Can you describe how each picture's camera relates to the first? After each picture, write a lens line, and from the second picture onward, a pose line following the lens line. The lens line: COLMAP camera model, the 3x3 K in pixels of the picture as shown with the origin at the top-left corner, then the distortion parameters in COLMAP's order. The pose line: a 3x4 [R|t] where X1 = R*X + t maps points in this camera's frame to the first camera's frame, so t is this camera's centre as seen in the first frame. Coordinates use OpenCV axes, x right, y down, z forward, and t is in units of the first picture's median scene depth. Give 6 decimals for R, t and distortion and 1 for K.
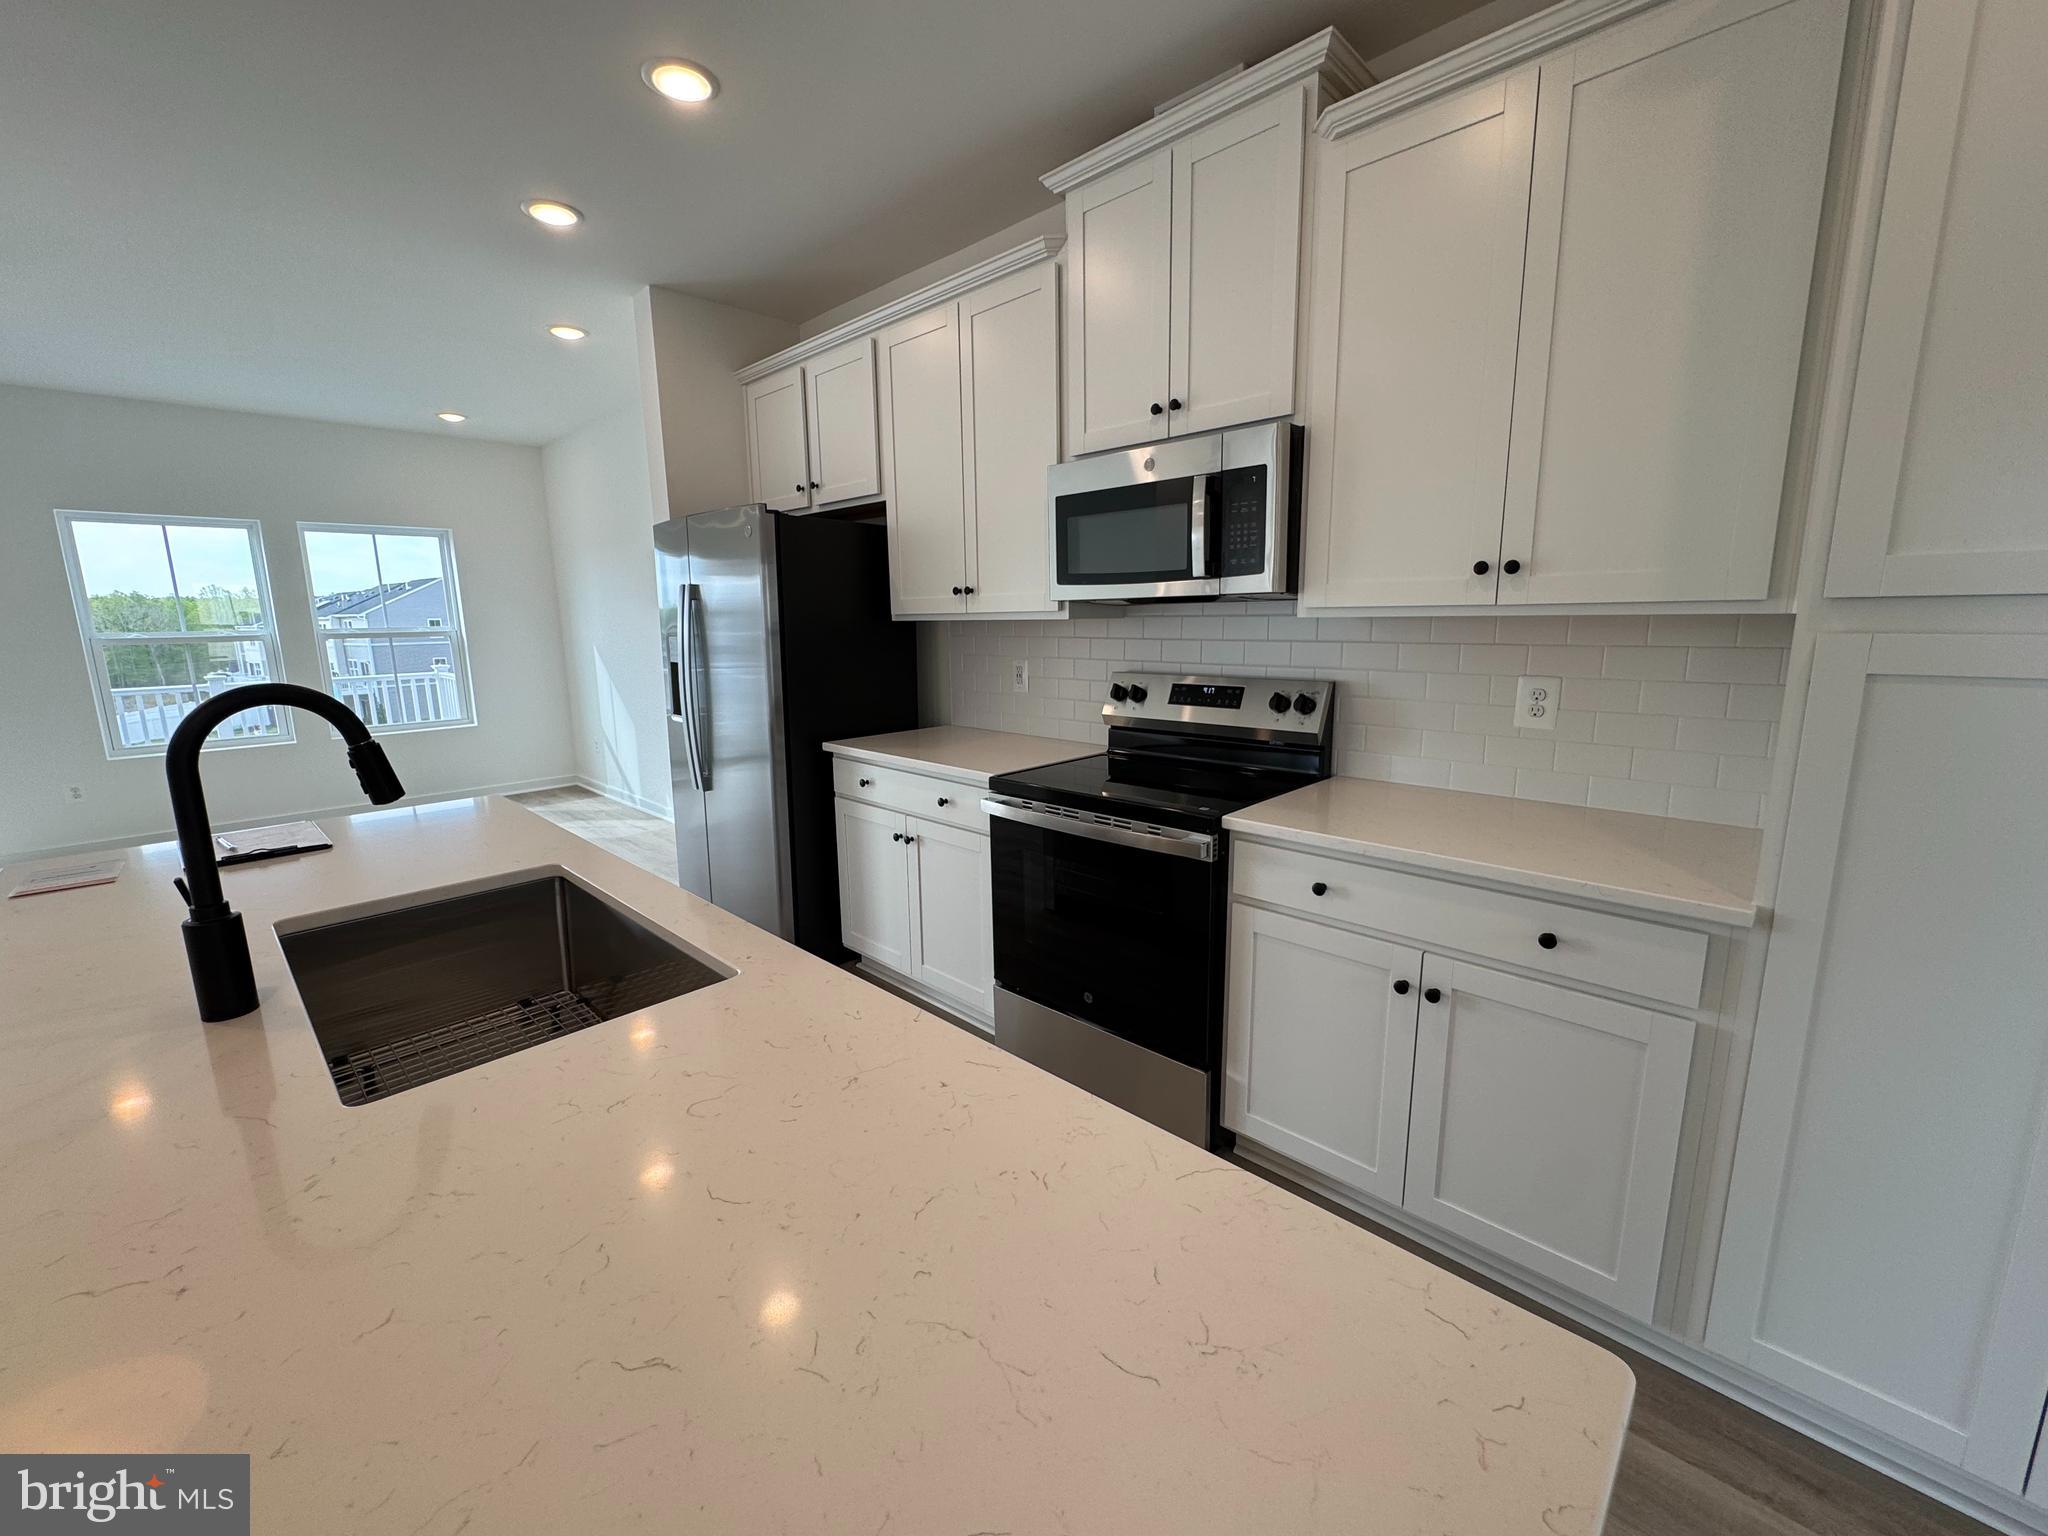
lens RADIAL K [[821.0, 0, 1024.3], [0, 821.0, 762.9], [0, 0, 1]] dist [-0.002478, 0.000421]
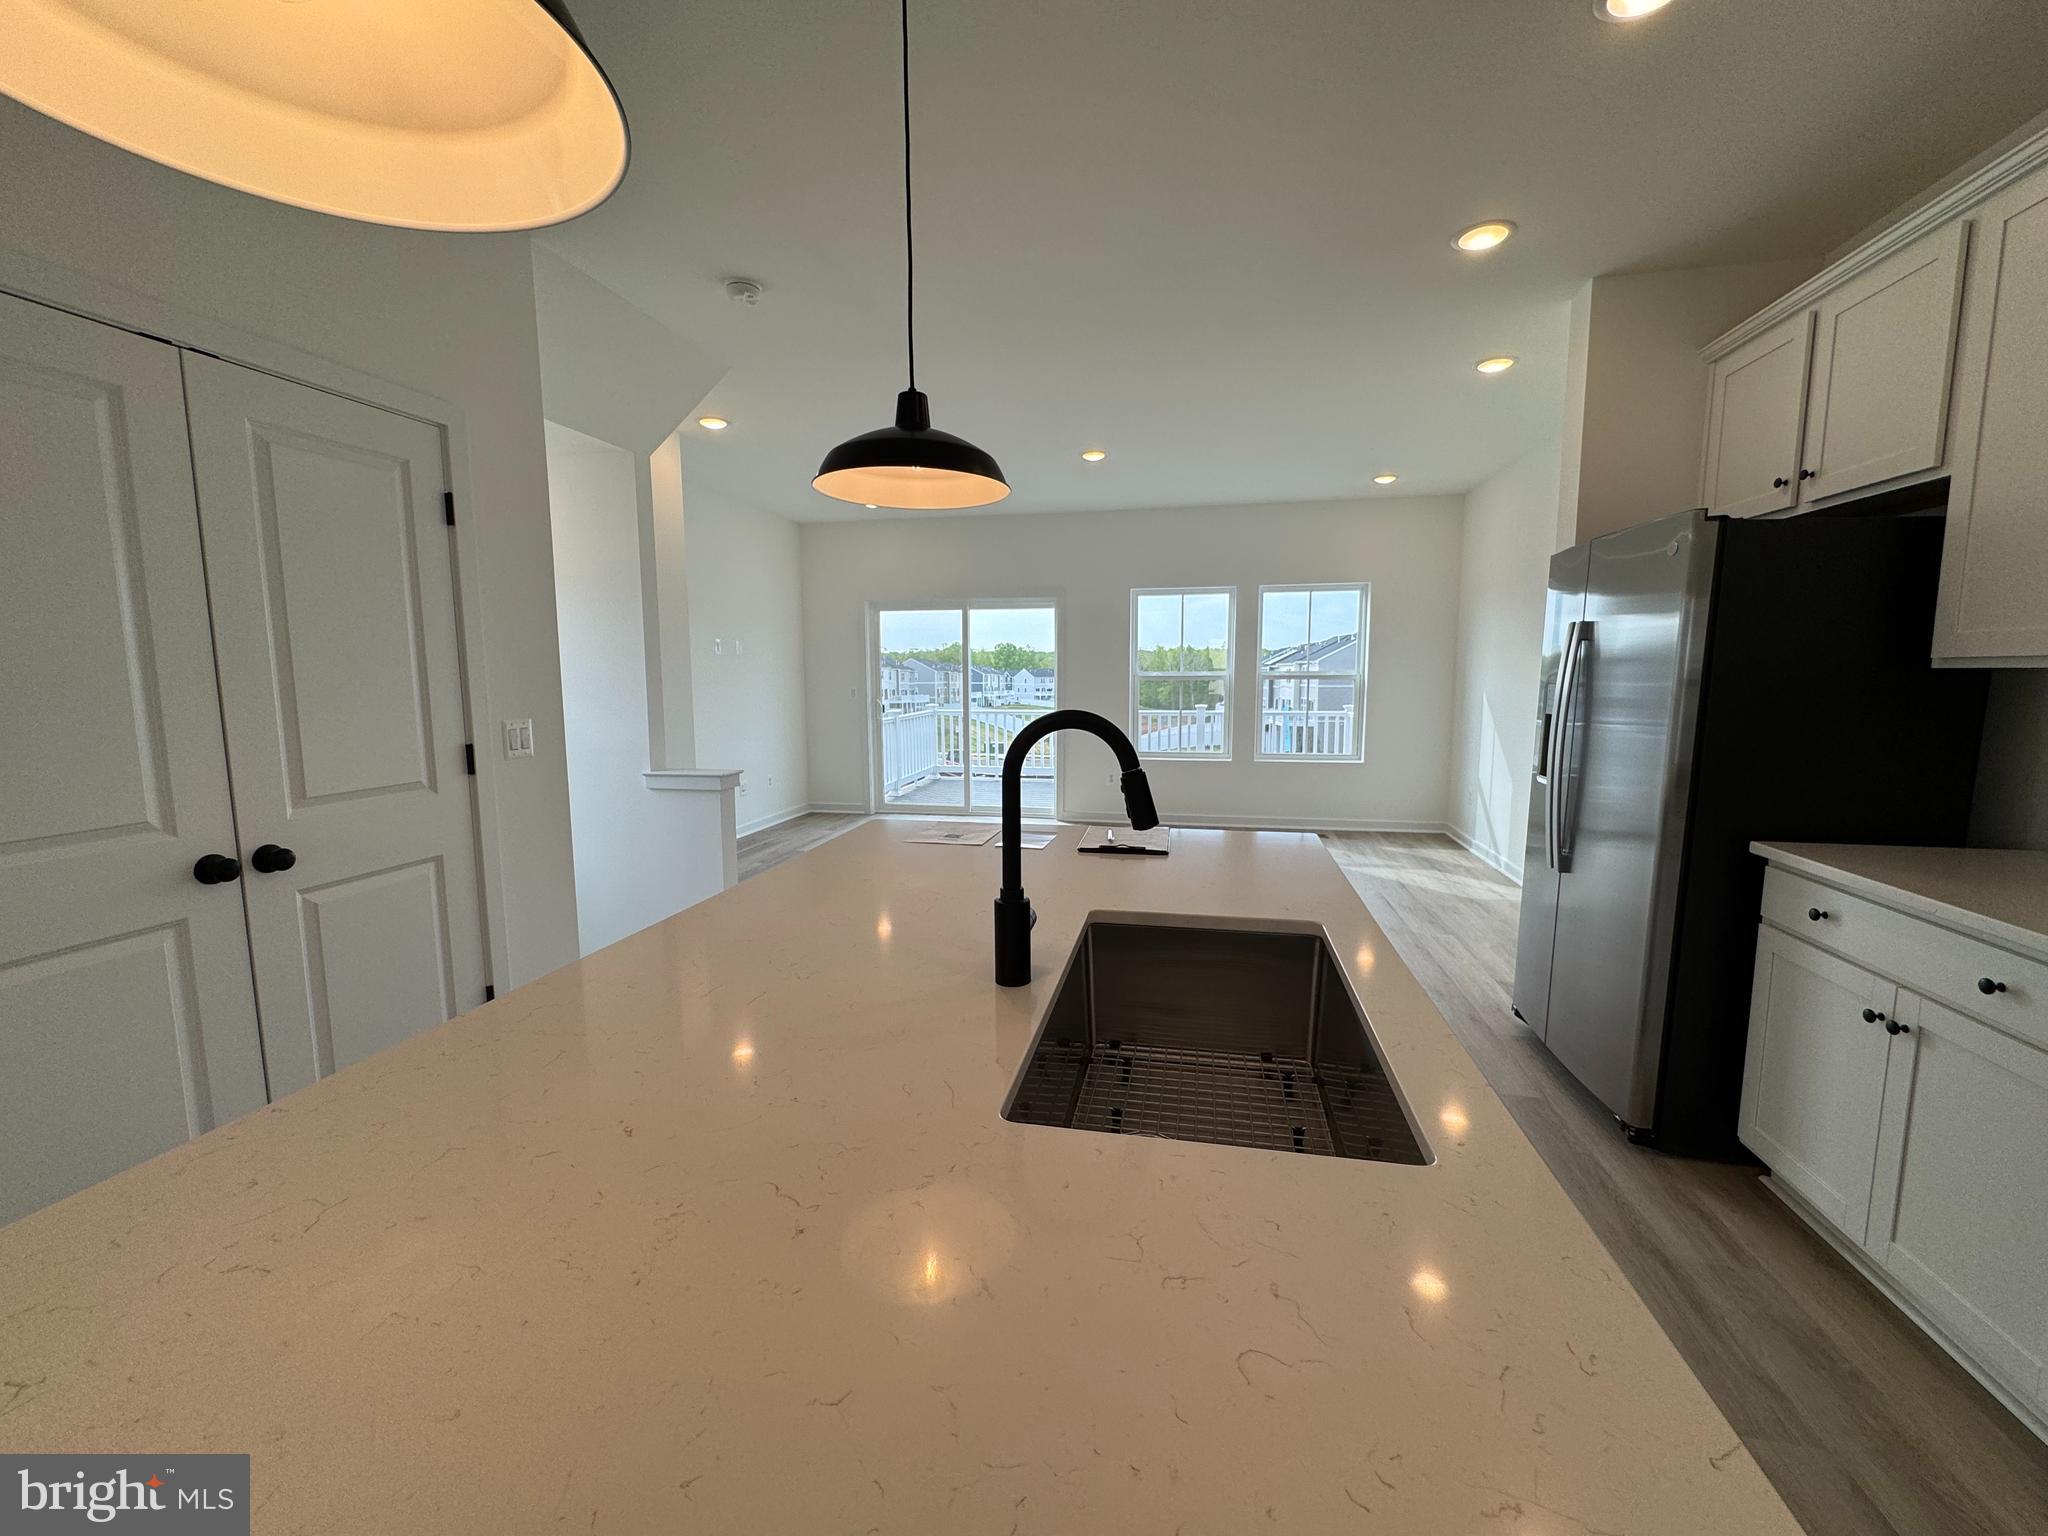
lens RADIAL K [[821.0, 0, 1024.3], [0, 821.0, 762.9], [0, 0, 1]] dist [-0.002478, 0.000421]
pose [[0.528584, 0.106830, -0.842132, 0.005750], [-0.154279, 0.987618, 0.028449, -0.016282], [0.834744, 0.114886, 0.538520, 0.117678]]
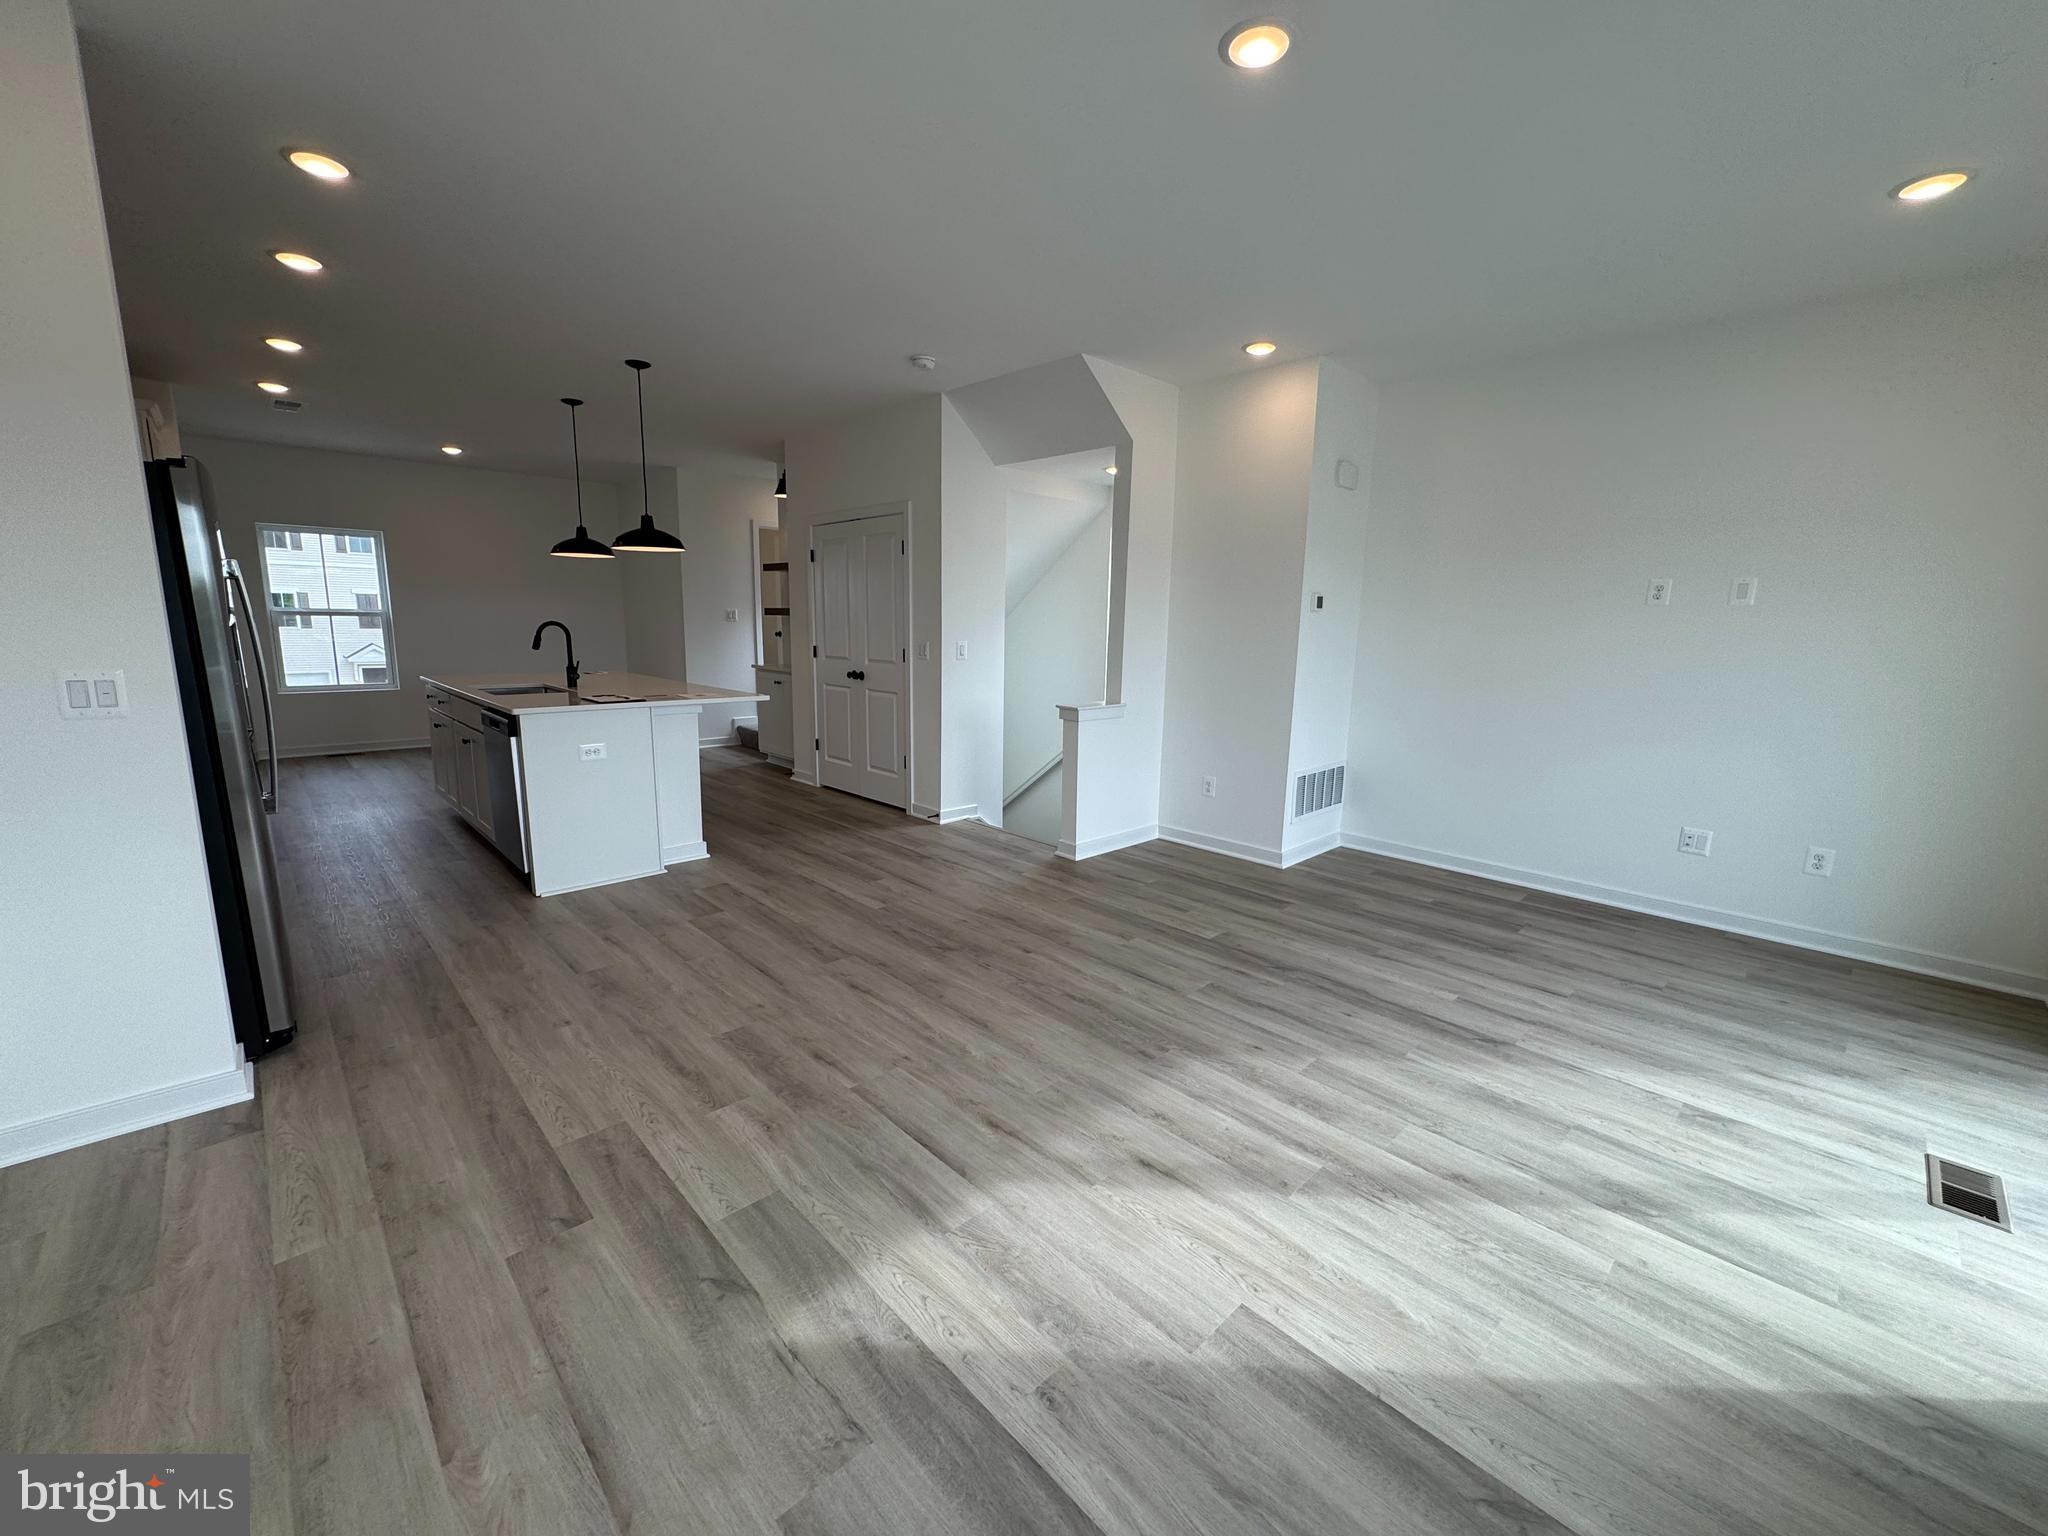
lens RADIAL K [[821.0, 0, 1024.3], [0, 821.0, 762.9], [0, 0, 1]] dist [-0.002478, 0.000421]
pose [[-0.999183, -0.012889, 0.038305, -1.388428], [0.001166, 0.938198, 0.346096, -0.350208], [-0.040399, 0.345858, -0.937417, 2.036346]]
